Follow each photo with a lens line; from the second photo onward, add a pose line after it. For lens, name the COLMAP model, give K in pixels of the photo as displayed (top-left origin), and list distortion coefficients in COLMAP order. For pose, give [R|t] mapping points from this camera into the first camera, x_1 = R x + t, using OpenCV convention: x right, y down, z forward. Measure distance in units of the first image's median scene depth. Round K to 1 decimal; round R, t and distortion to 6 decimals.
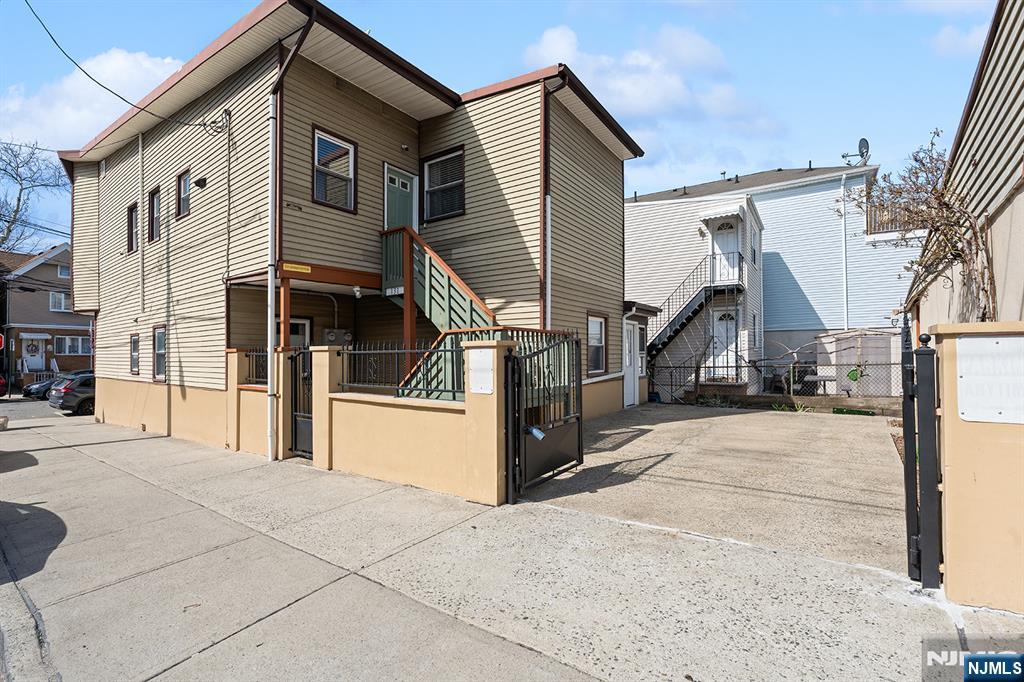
lens RADIAL K [[464.4, 0, 510.7], [0, 464.4, 345.6], [0, 0, 1]] dist [-0.003167, 0.000730]
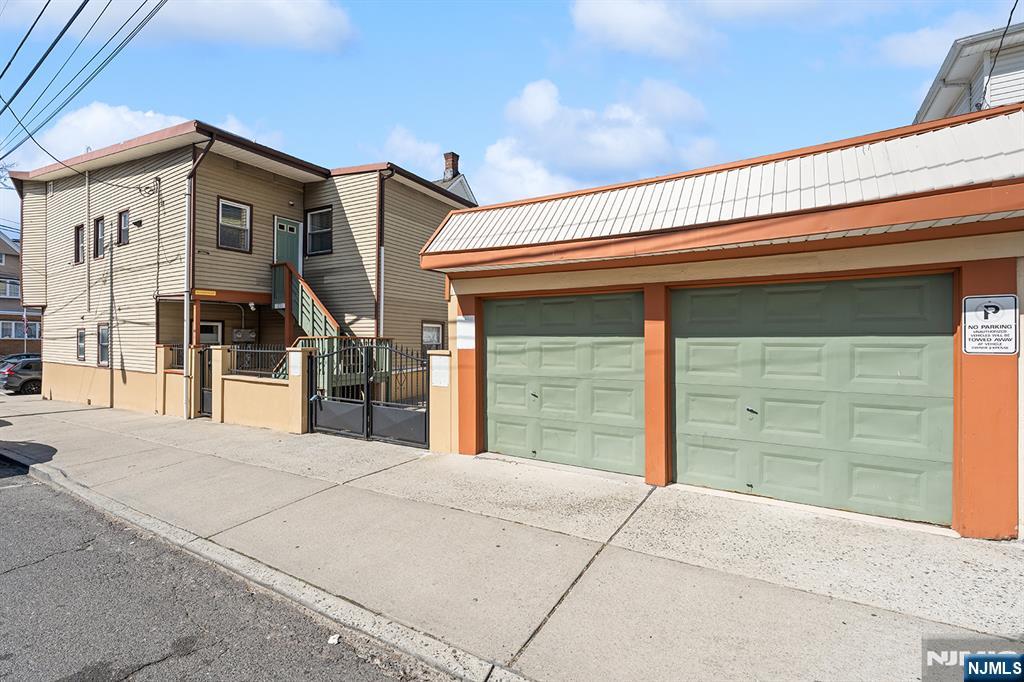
lens RADIAL K [[464.4, 0, 513.7], [0, 464.4, 337.3], [0, 0, 1]] dist [-0.003167, 0.000730]
pose [[0.995615, 0.013612, 0.092554, 0.360392], [-0.014828, 0.999812, 0.012469, -0.049954], [-0.092367, -0.013787, 0.995630, -0.536749]]
